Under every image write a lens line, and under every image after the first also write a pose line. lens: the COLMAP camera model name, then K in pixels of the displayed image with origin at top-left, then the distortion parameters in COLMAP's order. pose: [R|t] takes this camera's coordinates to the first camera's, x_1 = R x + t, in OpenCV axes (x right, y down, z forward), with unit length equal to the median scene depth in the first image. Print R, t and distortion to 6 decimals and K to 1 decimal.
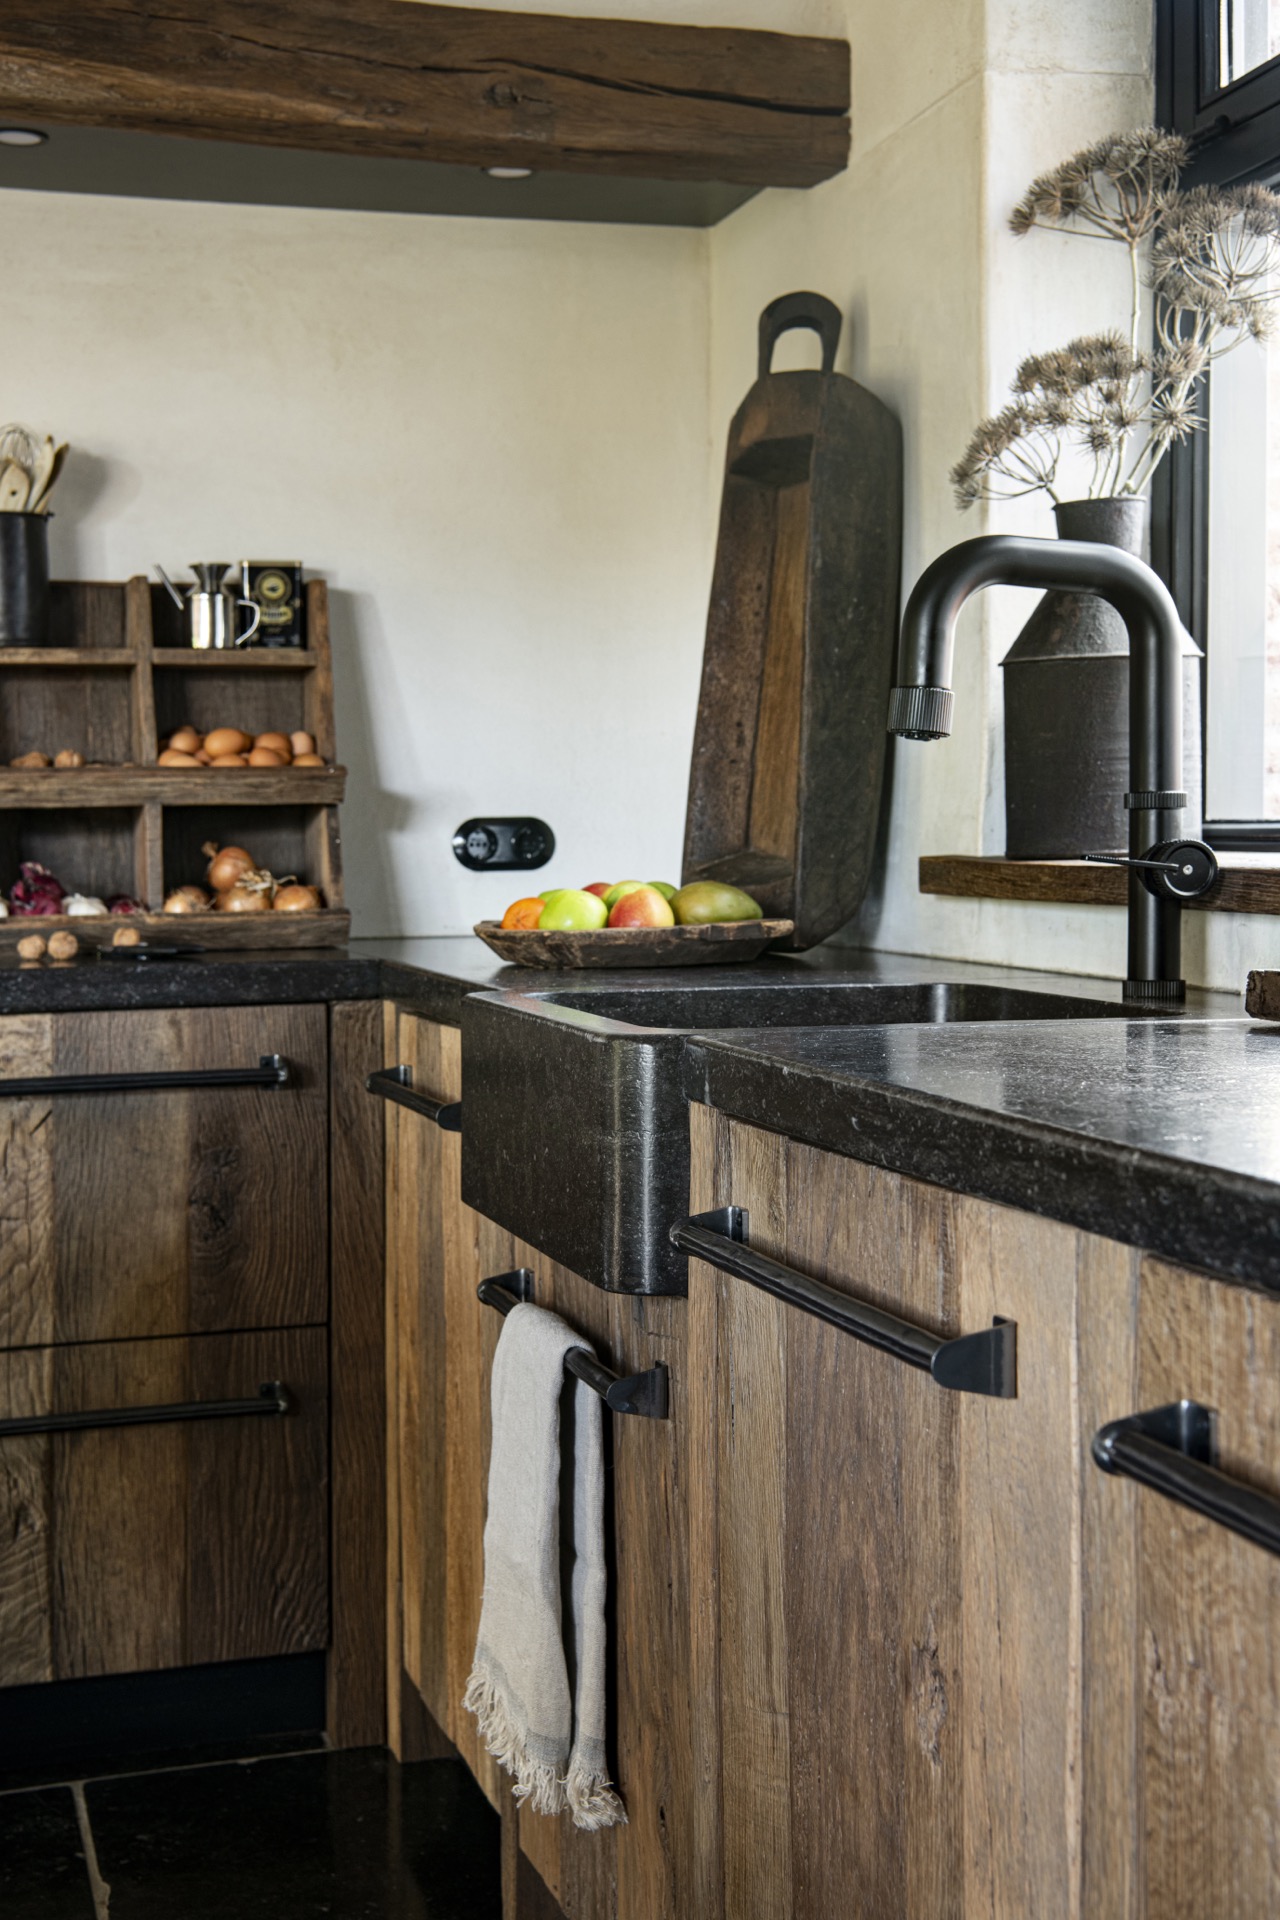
lens RADIAL K [[2798.4, 0, 646.9], [0, 2798.4, 922.1], [0, 0, 1]] dist [0.210882, -0.012701]
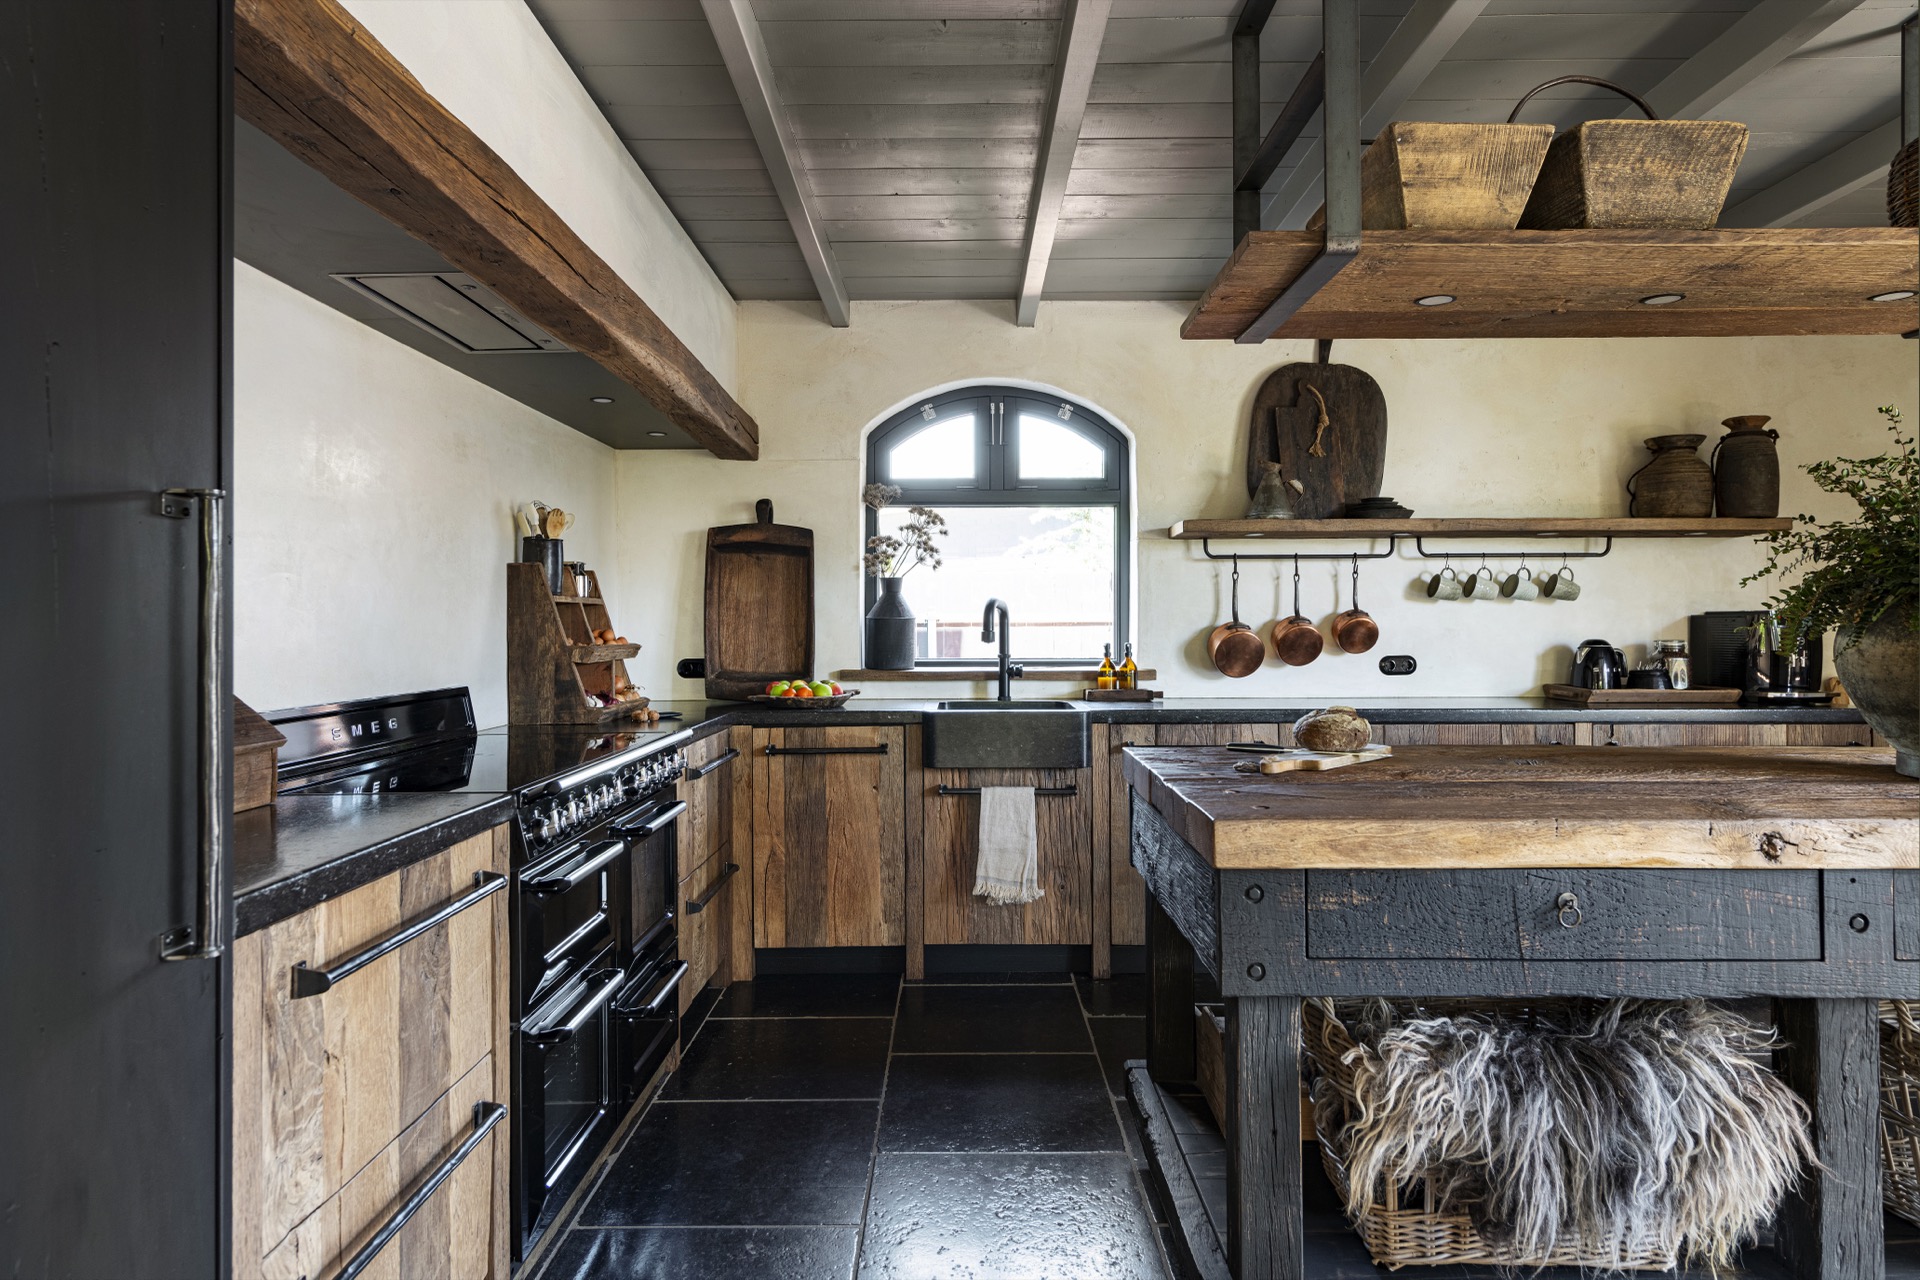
lens RADIAL K [[1107.2, 0, 960.3], [0, 1107.2, 626.8], [0, 0, 1]] dist [0.024322, -0.002843]
pose [[0.250553, 0.010189, 0.968049, -1.177958], [0.036067, 0.999152, -0.019851, -0.044957], [-0.967431, 0.039888, 0.249973, 0.497372]]
